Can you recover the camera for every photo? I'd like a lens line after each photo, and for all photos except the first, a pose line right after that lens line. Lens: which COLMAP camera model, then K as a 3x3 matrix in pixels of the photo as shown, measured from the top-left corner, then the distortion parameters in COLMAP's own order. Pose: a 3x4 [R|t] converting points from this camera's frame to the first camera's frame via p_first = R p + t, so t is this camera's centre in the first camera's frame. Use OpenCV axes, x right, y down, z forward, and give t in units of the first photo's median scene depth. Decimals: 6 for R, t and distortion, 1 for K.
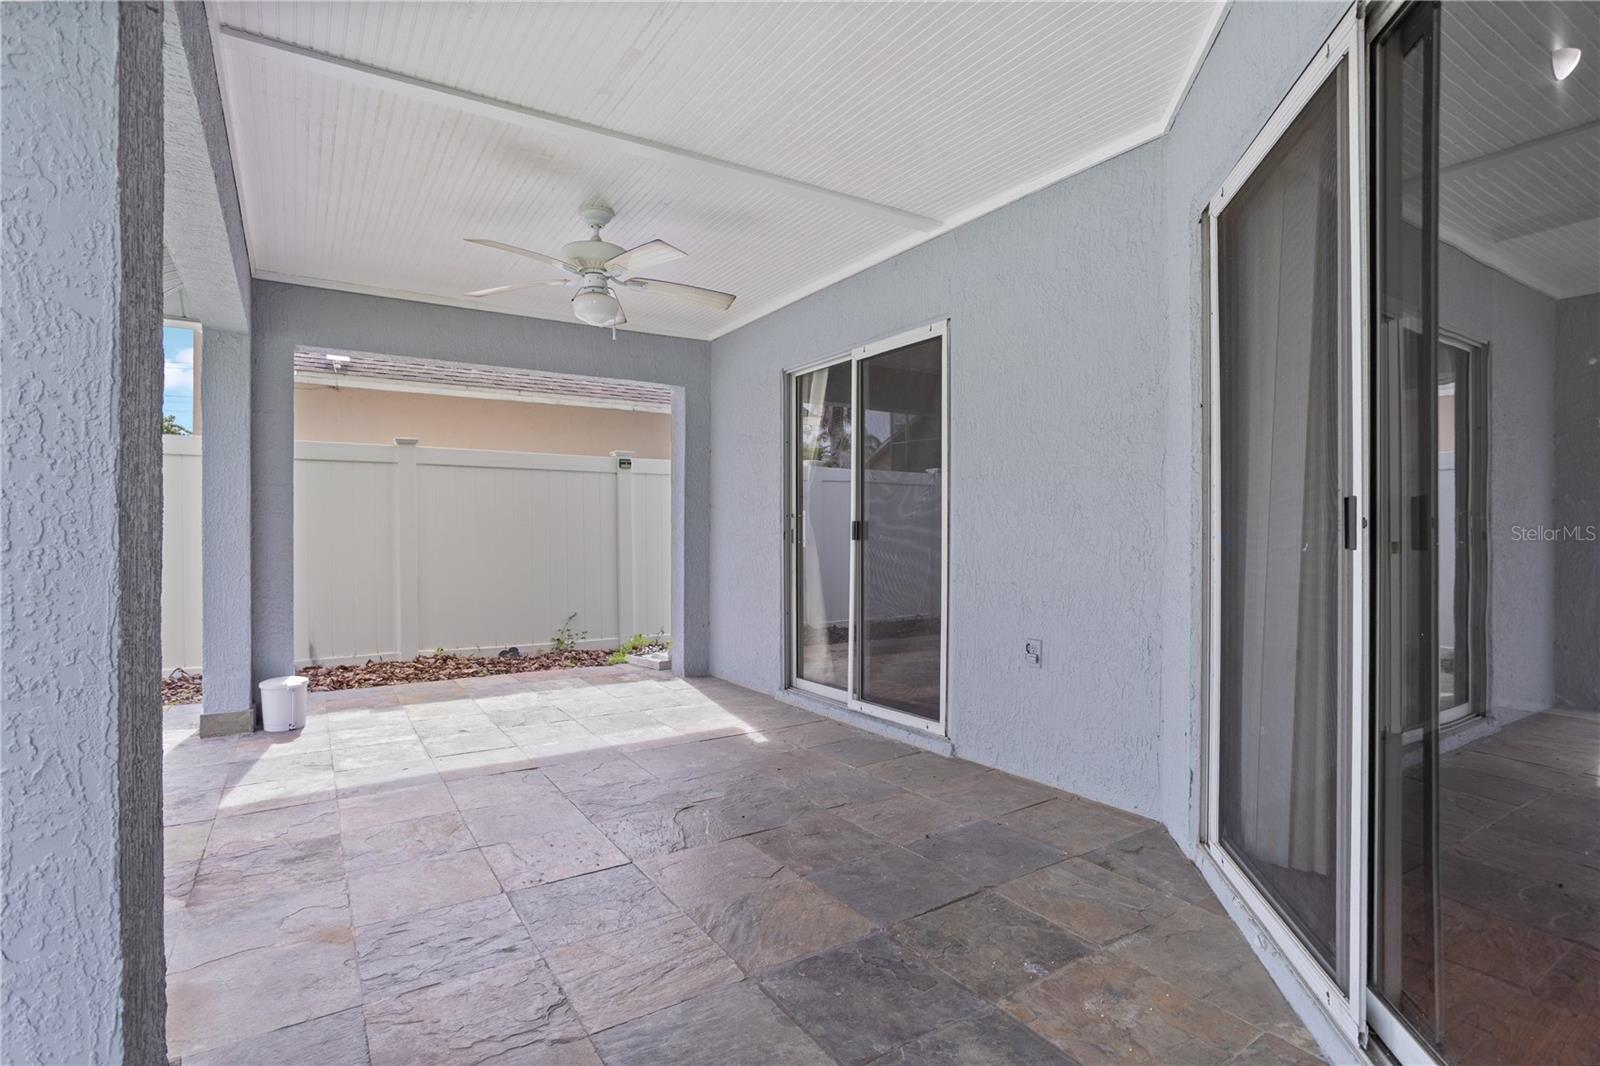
lens RADIAL K [[777.7, 0, 803.4], [0, 777.7, 529.2], [0, 0, 1]] dist [-0.053959, 0.028455]
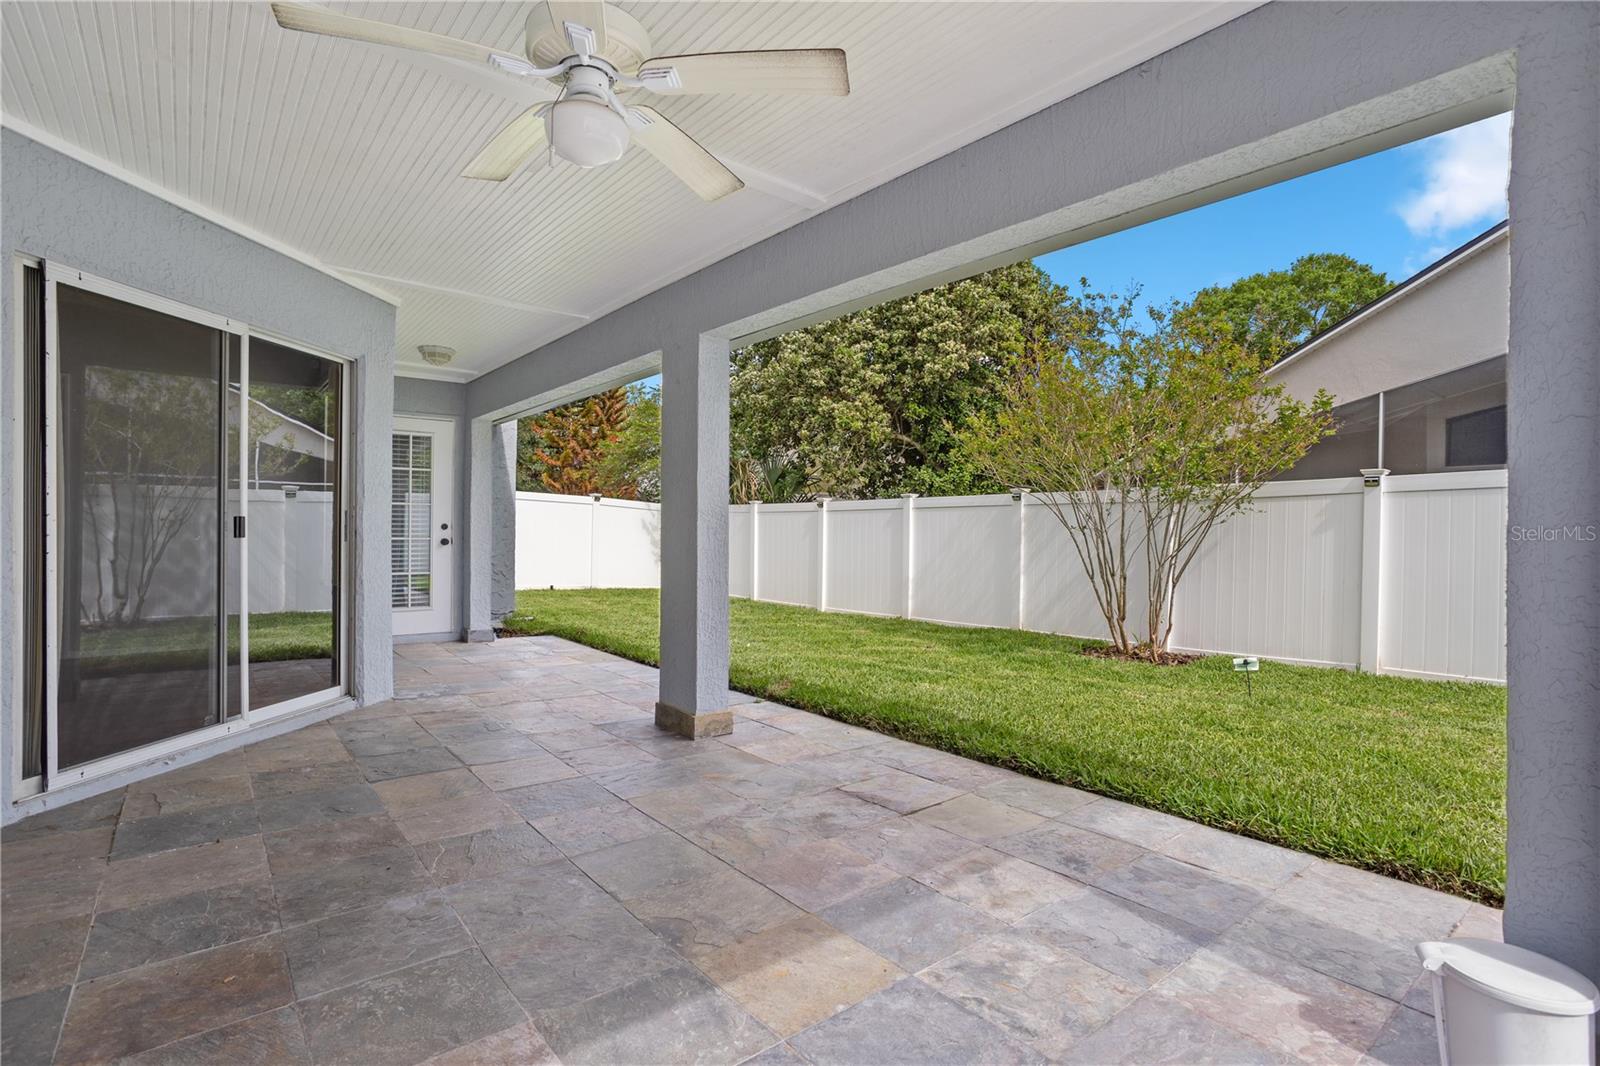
lens RADIAL K [[777.7, 0, 803.4], [0, 777.7, 529.2], [0, 0, 1]] dist [-0.053959, 0.028455]
pose [[-0.995880, -0.008311, -0.090300, -0.477326], [-0.007802, 0.999952, -0.005995, 0.001132], [0.090345, -0.005266, -0.995897, 1.975304]]
